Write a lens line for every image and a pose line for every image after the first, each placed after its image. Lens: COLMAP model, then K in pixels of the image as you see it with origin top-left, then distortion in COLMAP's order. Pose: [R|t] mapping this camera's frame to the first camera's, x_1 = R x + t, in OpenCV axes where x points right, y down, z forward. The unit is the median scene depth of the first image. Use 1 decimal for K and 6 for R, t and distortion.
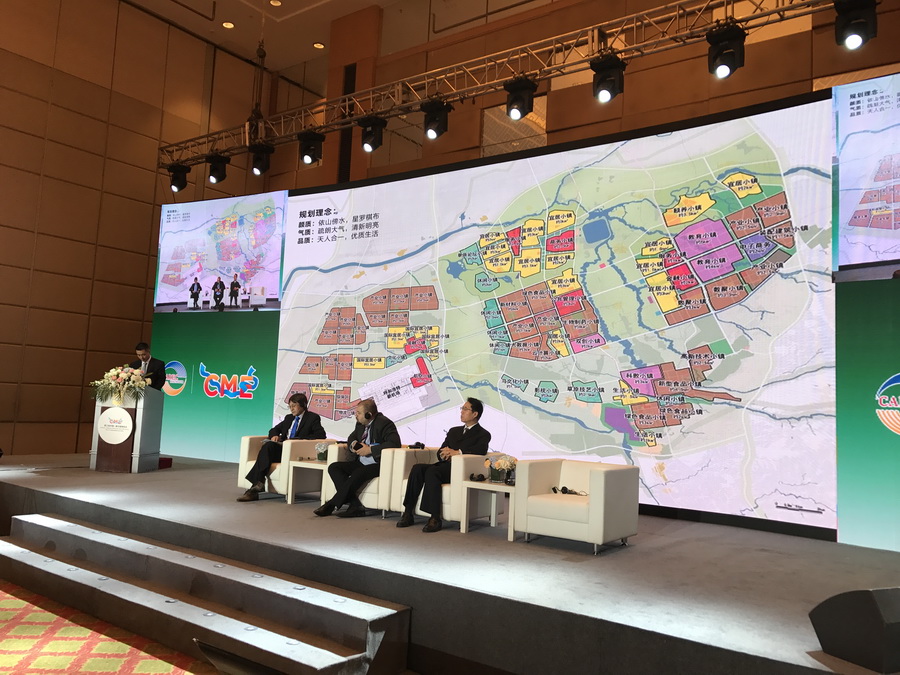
lens RADIAL K [[727.3, 0, 449.6], [0, 727.3, 338.1], [0, 0, 1]] dist [0.074312, -0.013450]
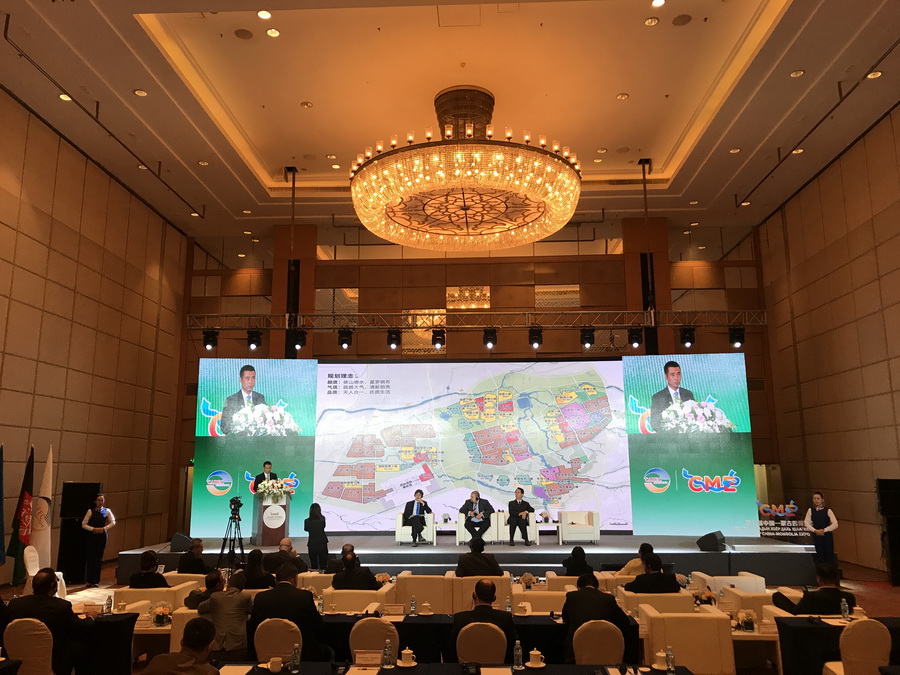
lens RADIAL K [[727.3, 0, 449.9], [0, 727.3, 336.5], [0, 0, 1]] dist [0.074312, -0.013450]
pose [[0.833471, 0.049377, 0.550353, -1.083750], [-0.002758, 0.996359, -0.085216, -0.147353], [-0.552557, 0.069507, 0.830572, -0.616176]]
